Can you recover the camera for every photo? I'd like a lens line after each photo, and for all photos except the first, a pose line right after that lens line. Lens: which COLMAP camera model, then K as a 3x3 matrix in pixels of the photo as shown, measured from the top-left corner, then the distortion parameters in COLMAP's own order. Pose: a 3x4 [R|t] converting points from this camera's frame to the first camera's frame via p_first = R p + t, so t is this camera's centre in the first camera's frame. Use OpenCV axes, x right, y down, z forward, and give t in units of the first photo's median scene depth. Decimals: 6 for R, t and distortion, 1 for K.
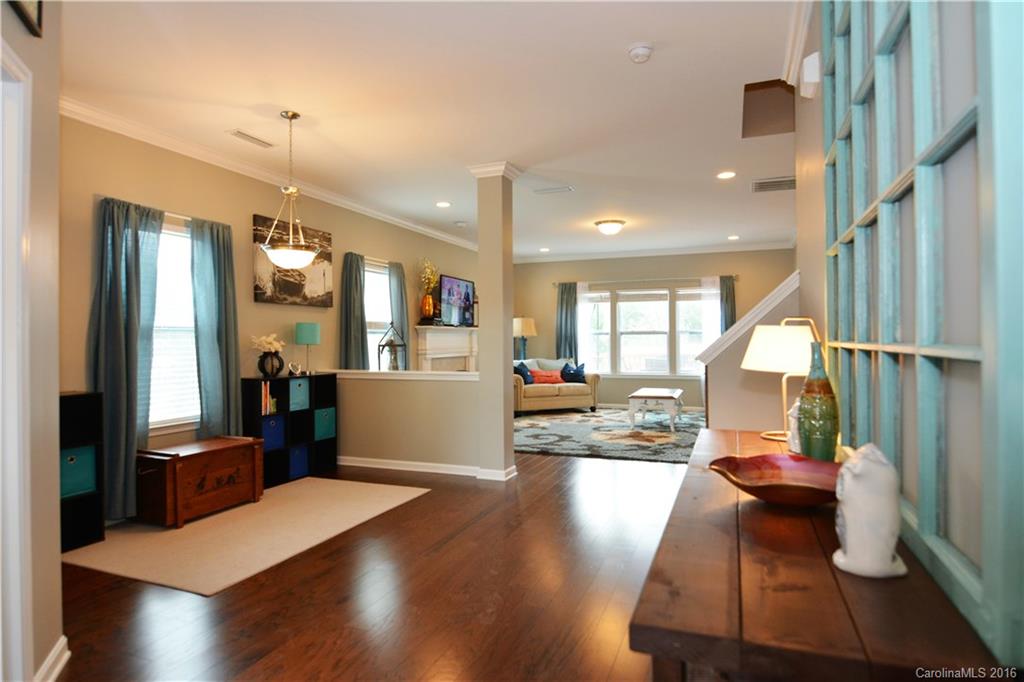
lens RADIAL K [[589.9, 0, 507.0], [0, 589.9, 339.0], [0, 0, 1]] dist [-0.011848, -0.002258]
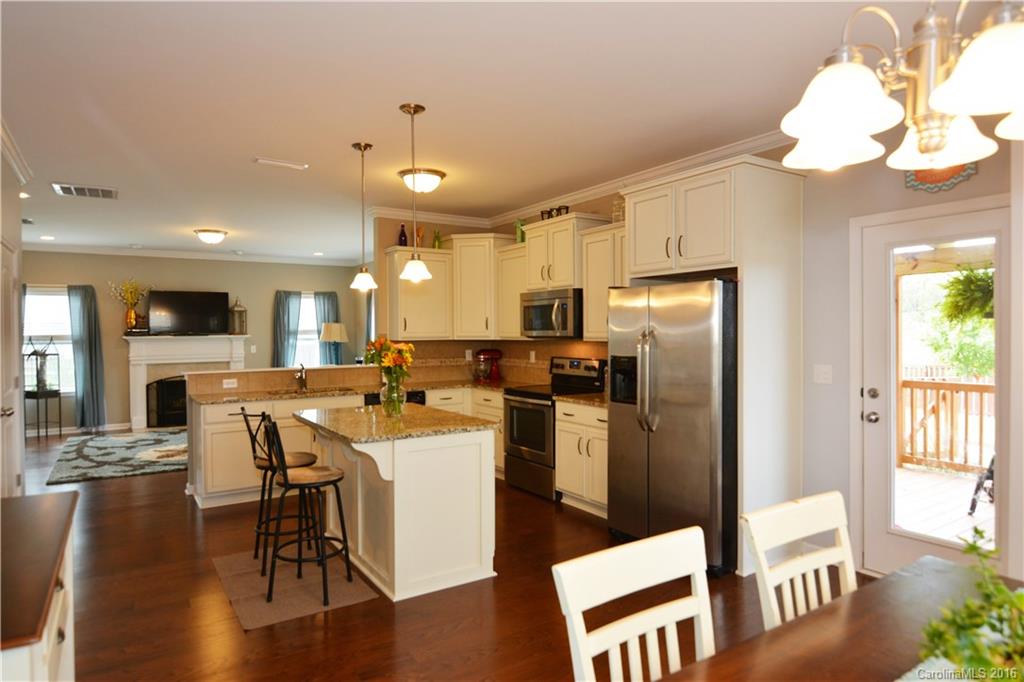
lens RADIAL K [[601.9, 0, 514.1], [0, 601.9, 338.6], [0, 0, 1]] dist [-0.008721, -0.013624]
pose [[0.819617, 0.006503, -0.572875, 0.898658], [0.004172, 0.999841, 0.017318, -0.026672], [0.572896, -0.016584, 0.819460, 0.369900]]
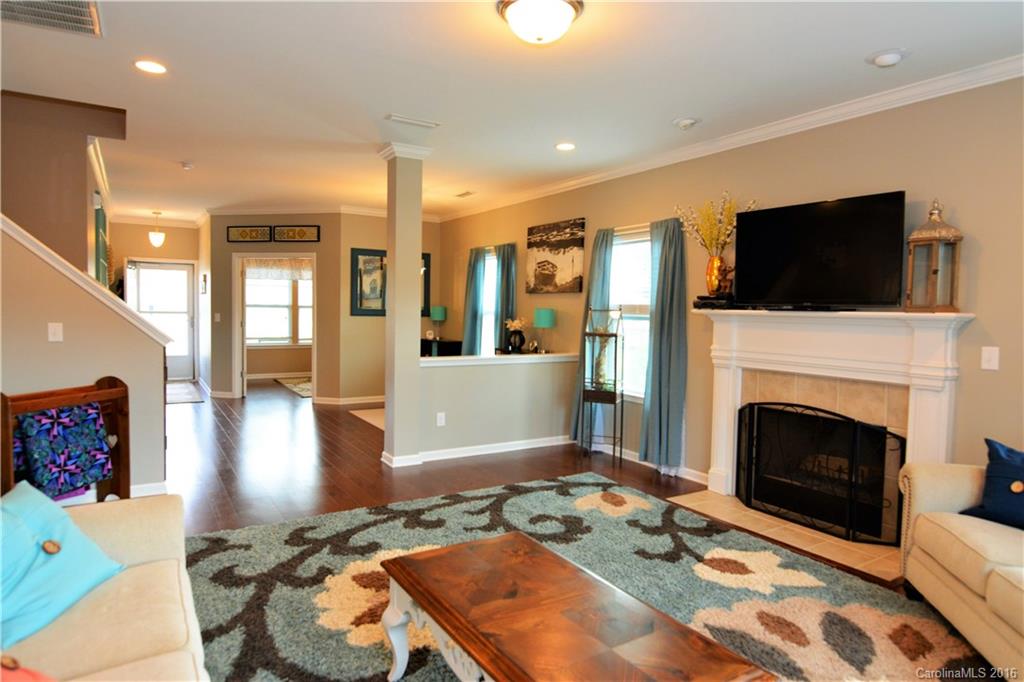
lens RADIAL K [[589.9, 0, 505.3], [0, 589.9, 342.8], [0, 0, 1]] dist [-0.011848, -0.002258]
pose [[-0.601803, 0.039588, -0.797663, 0.360543], [-0.014614, 0.998058, 0.060559, -0.016467], [0.798511, 0.048102, -0.600056, 0.932776]]
